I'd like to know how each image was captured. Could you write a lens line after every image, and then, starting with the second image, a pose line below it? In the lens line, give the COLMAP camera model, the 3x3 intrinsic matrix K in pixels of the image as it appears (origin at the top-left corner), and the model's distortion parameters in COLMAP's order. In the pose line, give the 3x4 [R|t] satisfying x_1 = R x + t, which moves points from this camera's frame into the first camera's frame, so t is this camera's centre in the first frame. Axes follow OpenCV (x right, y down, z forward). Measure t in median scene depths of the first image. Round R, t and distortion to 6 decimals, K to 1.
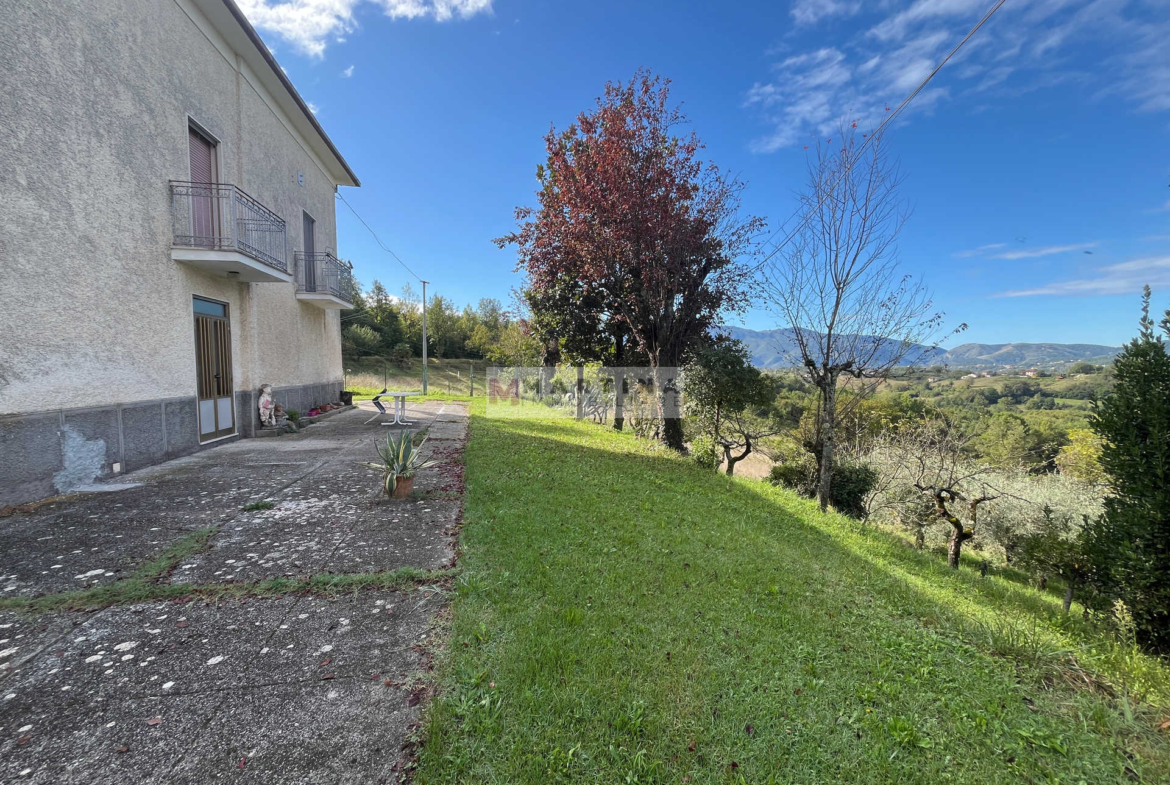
lens RADIAL K [[471.8, 0, 588.1], [0, 471.8, 394.9], [0, 0, 1]] dist [-0.006353, 0.000115]
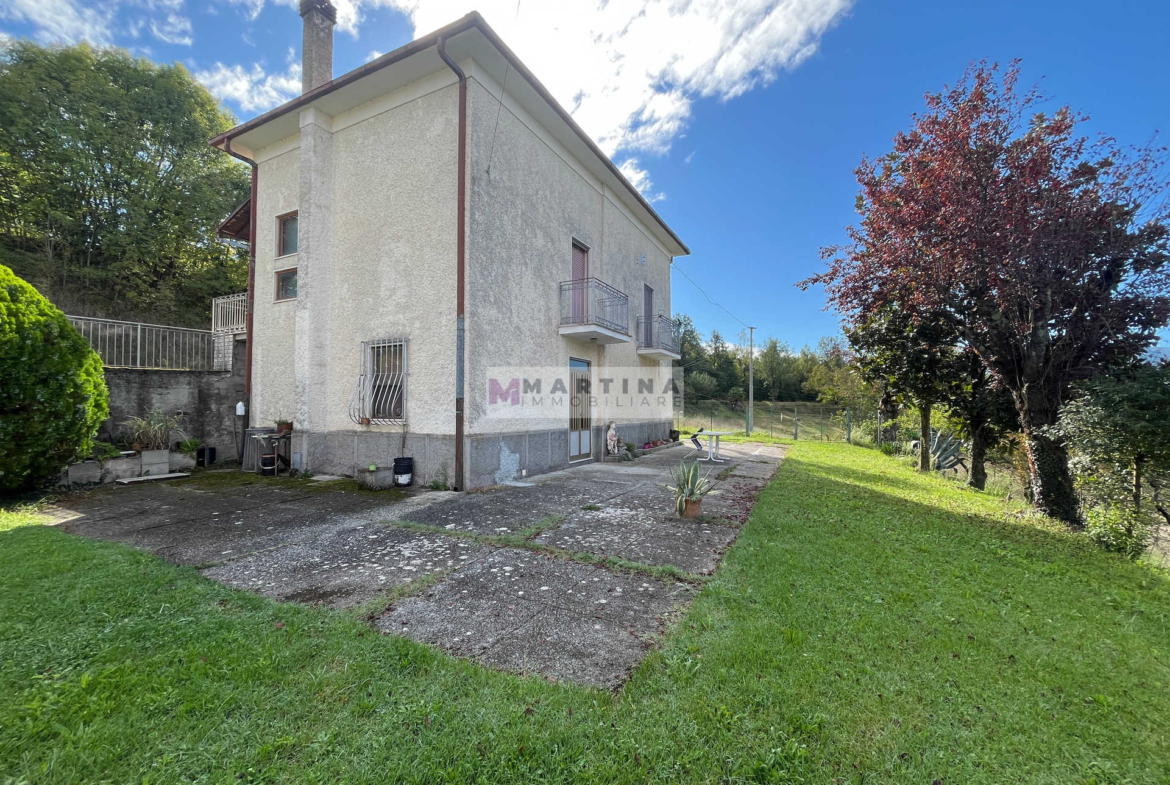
lens RADIAL K [[471.8, 0, 585.5], [0, 471.8, 396.0], [0, 0, 1]] dist [-0.006353, 0.000115]
pose [[0.770371, -0.015632, -0.637404, 0.115942], [-0.041415, 0.996361, -0.074490, 0.010289], [0.636249, 0.083783, 0.766921, -0.064966]]
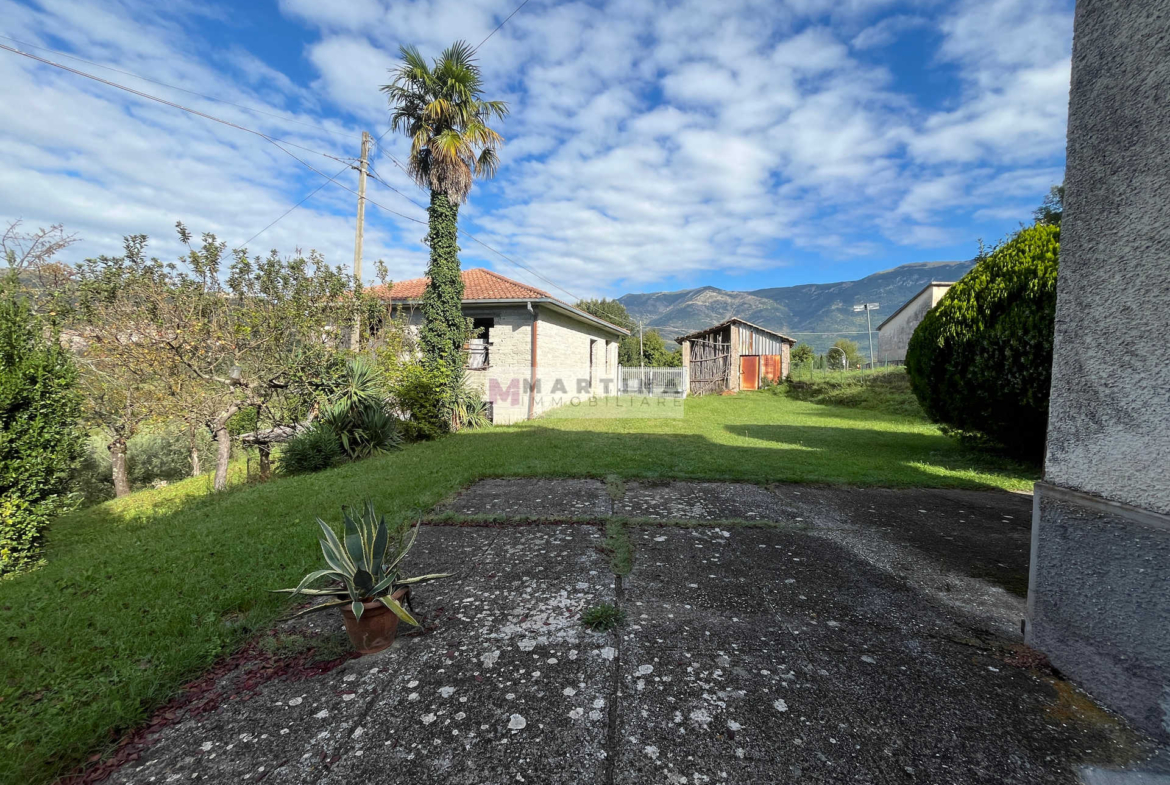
lens RADIAL K [[471.8, 0, 591.0], [0, 471.8, 400.5], [0, 0, 1]] dist [-0.006353, 0.000115]
pose [[-0.956834, -0.031817, 0.288888, -0.582630], [0.003725, 0.992565, 0.121656, -0.075397], [-0.290611, 0.117481, -0.949602, 1.058202]]
